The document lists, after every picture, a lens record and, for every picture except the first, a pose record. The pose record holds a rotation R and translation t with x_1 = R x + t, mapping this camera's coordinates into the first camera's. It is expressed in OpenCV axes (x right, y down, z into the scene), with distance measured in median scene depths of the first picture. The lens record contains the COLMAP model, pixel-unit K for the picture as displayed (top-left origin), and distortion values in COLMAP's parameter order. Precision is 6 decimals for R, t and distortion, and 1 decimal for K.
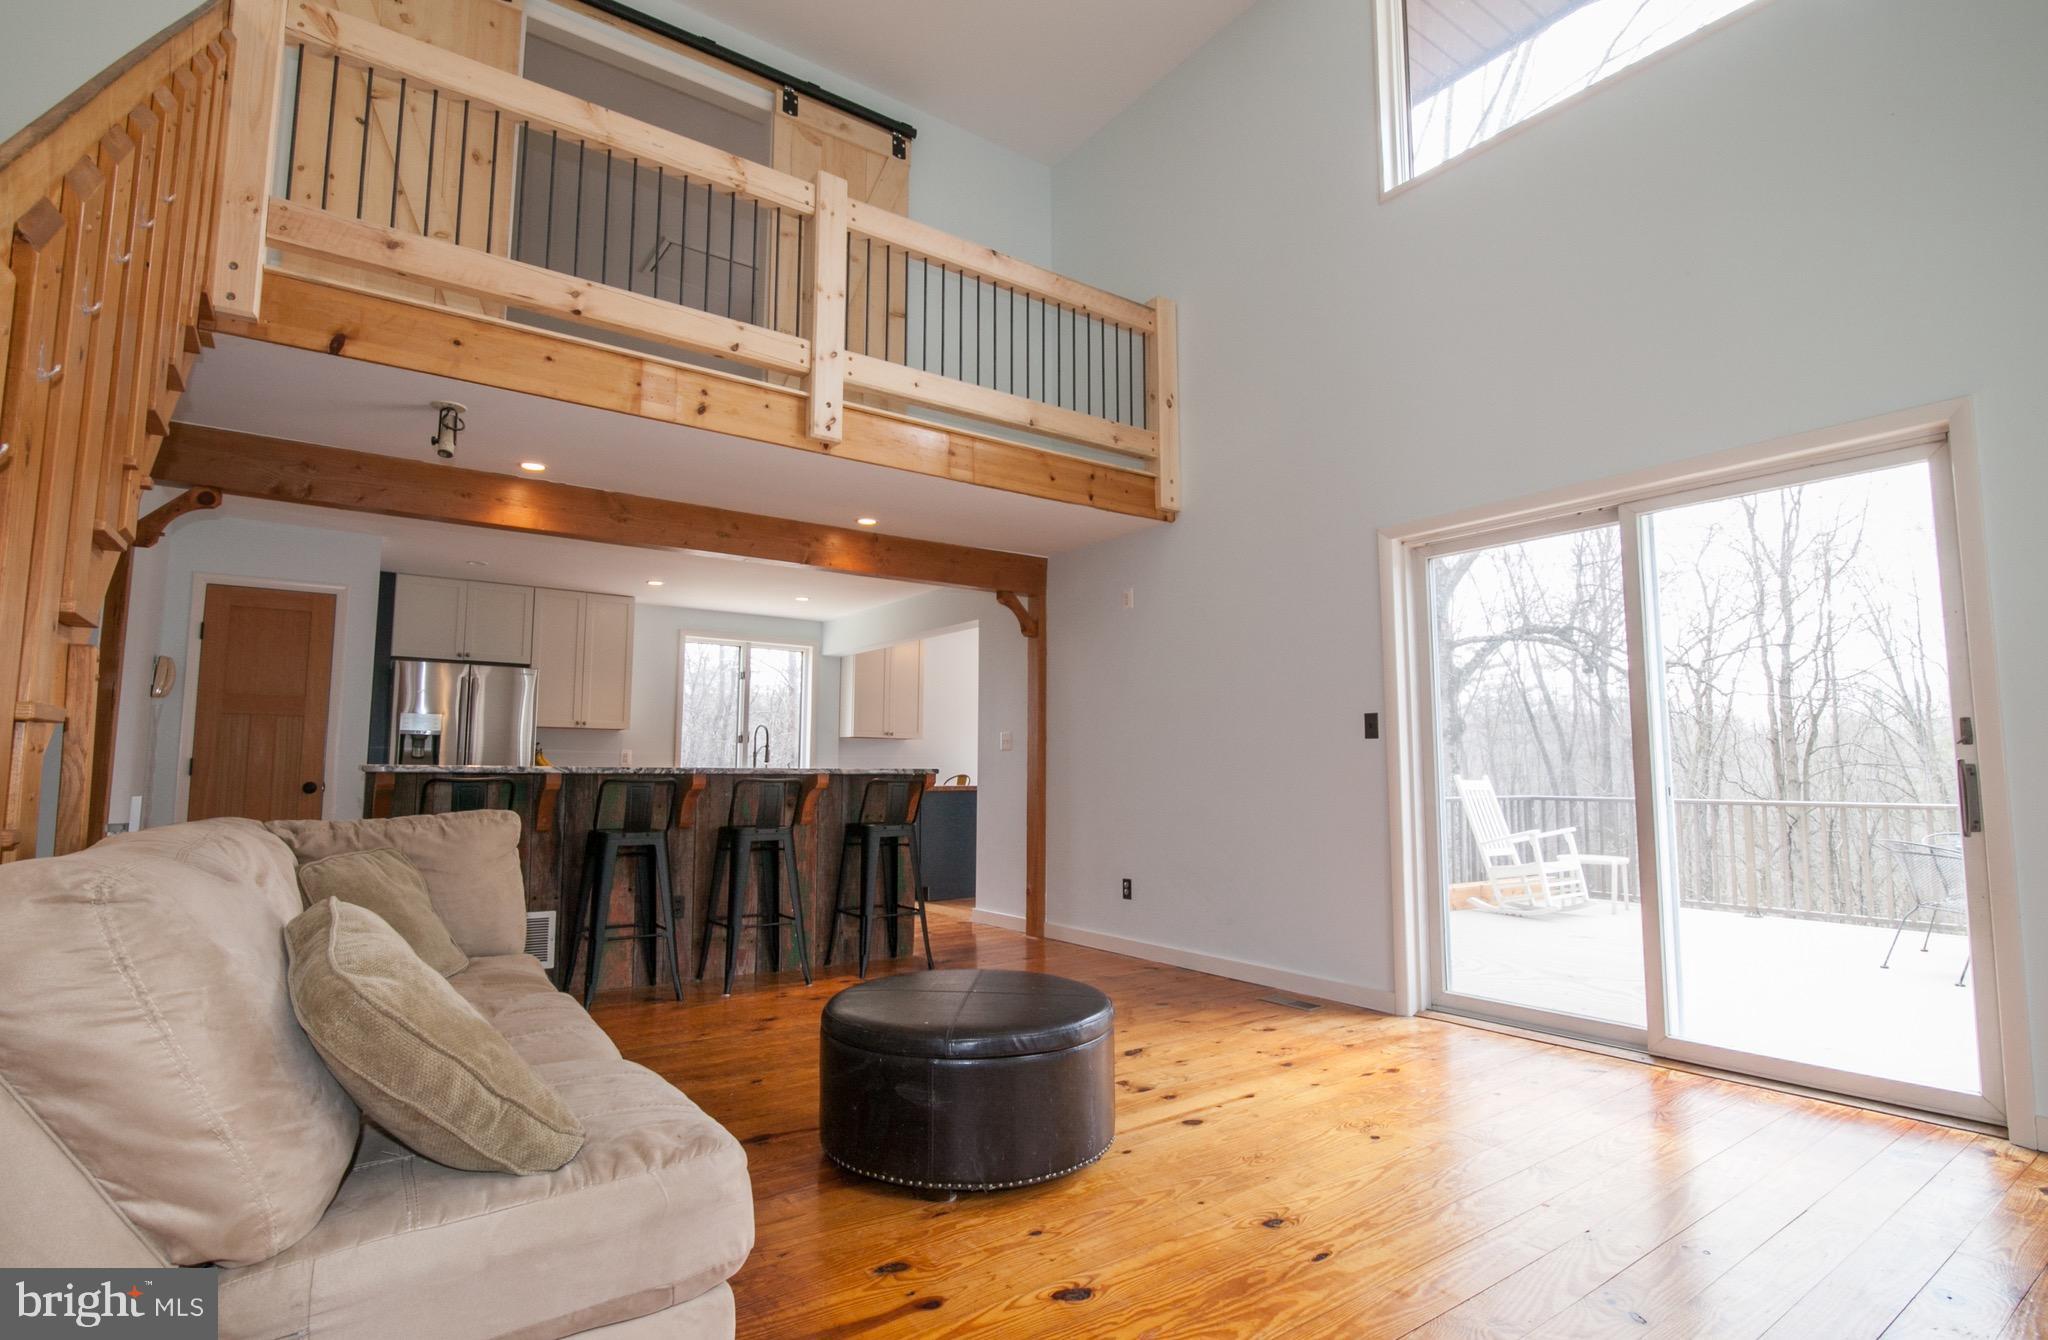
lens RADIAL K [[990.4, 0, 993.4], [0, 990.4, 674.5], [0, 0, 1]] dist [-0.023333, -0.000646]
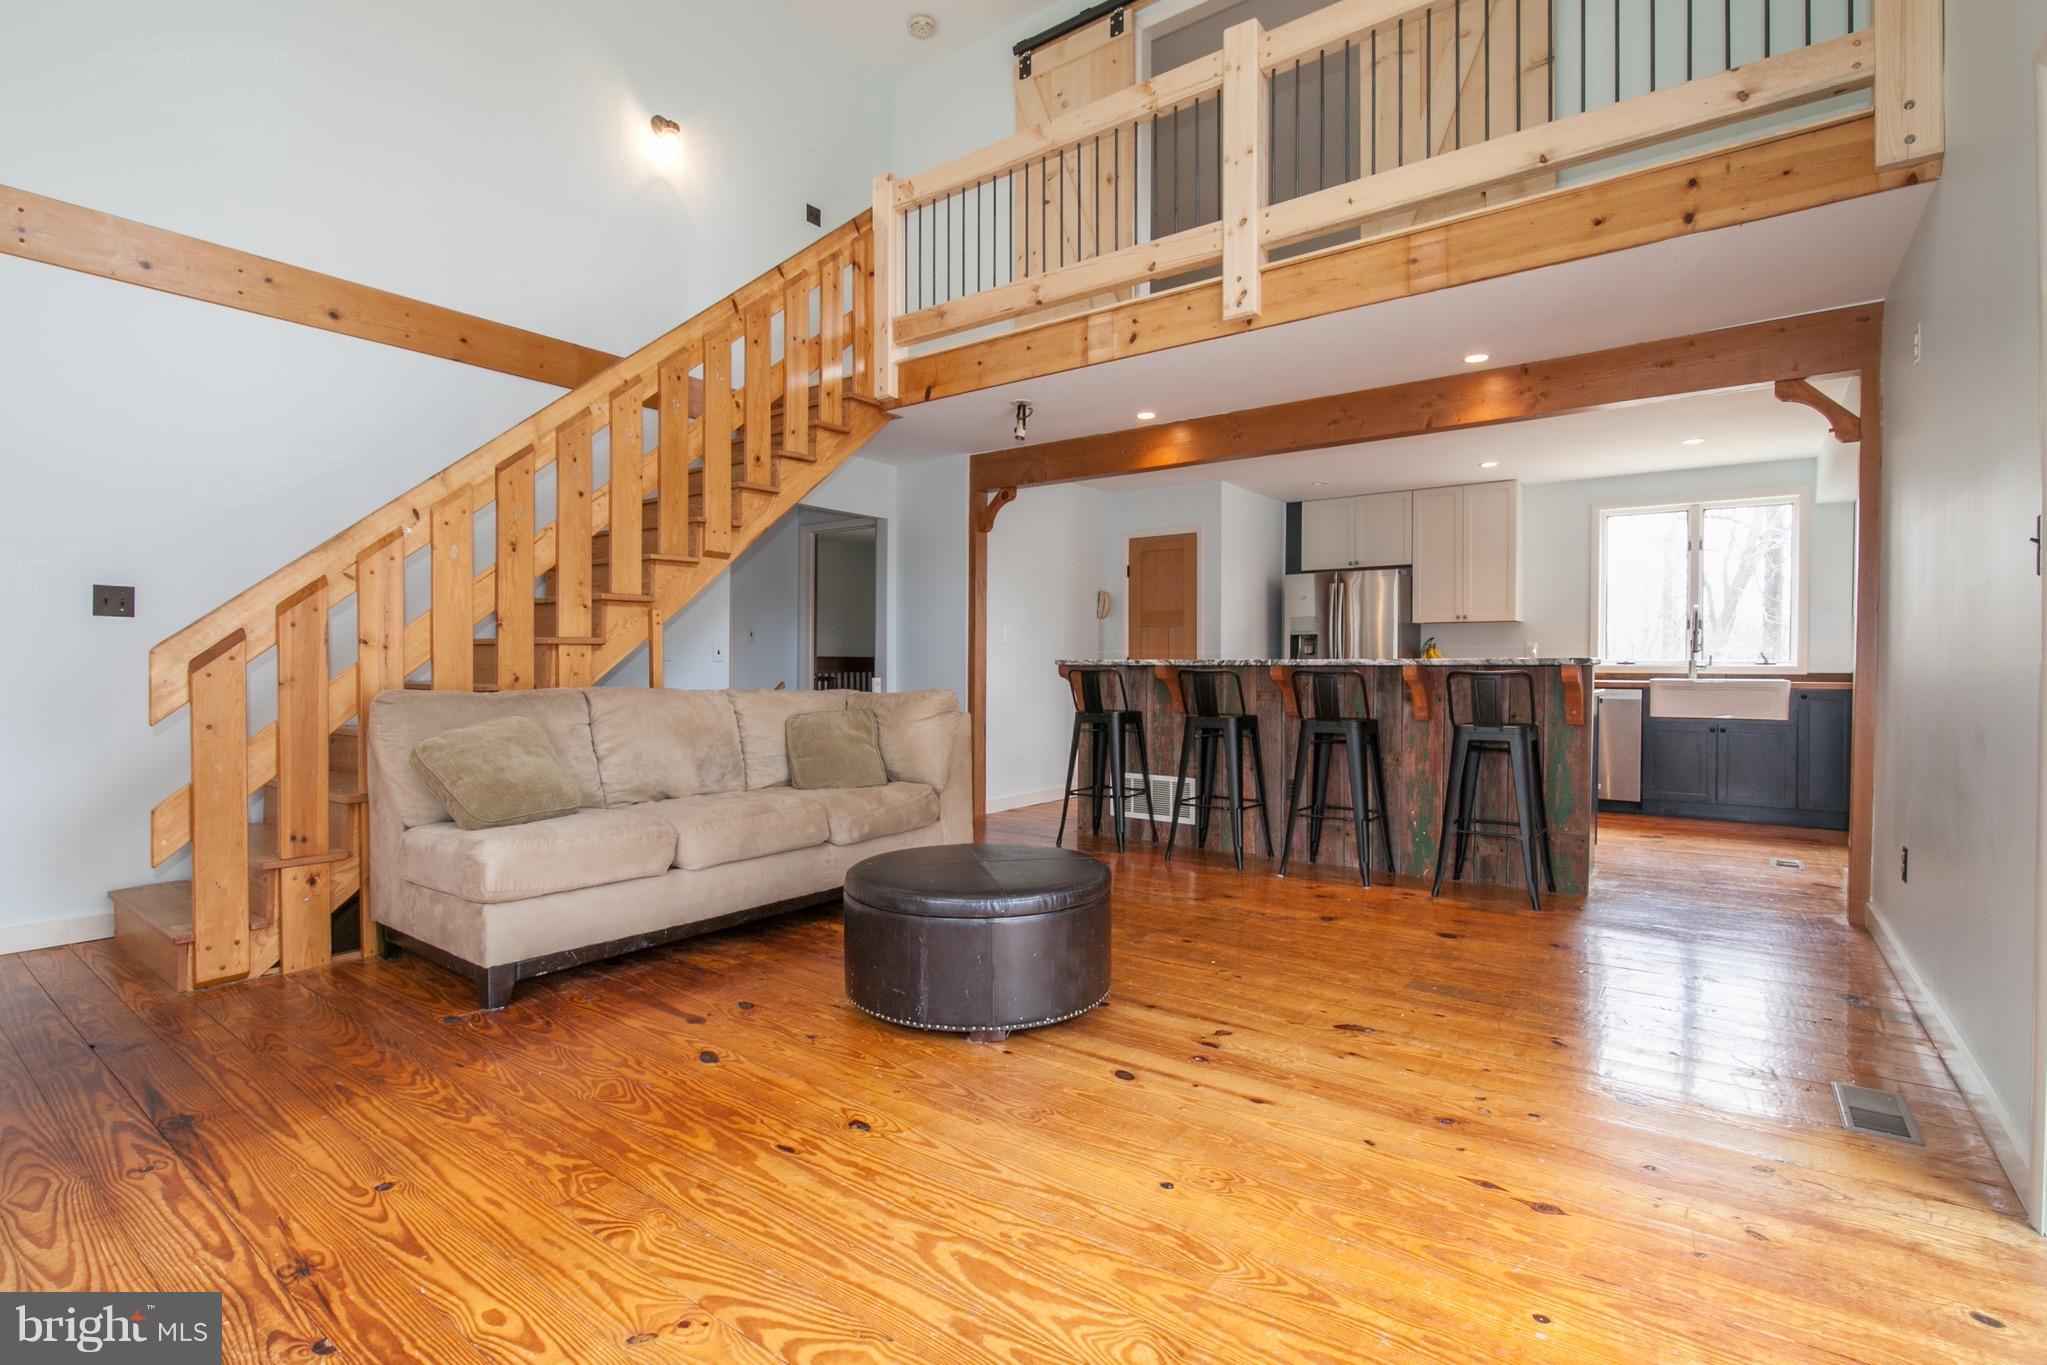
lens RADIAL K [[964.0, 0, 1035.4], [0, 964.0, 677.2], [0, 0, 1]] dist [-0.021574, 0.001717]
pose [[0.314141, 0.007462, -0.949347, 0.651855], [0.094895, 0.994714, 0.039220, 0.053953], [0.944622, -0.102409, 0.311773, 0.485536]]
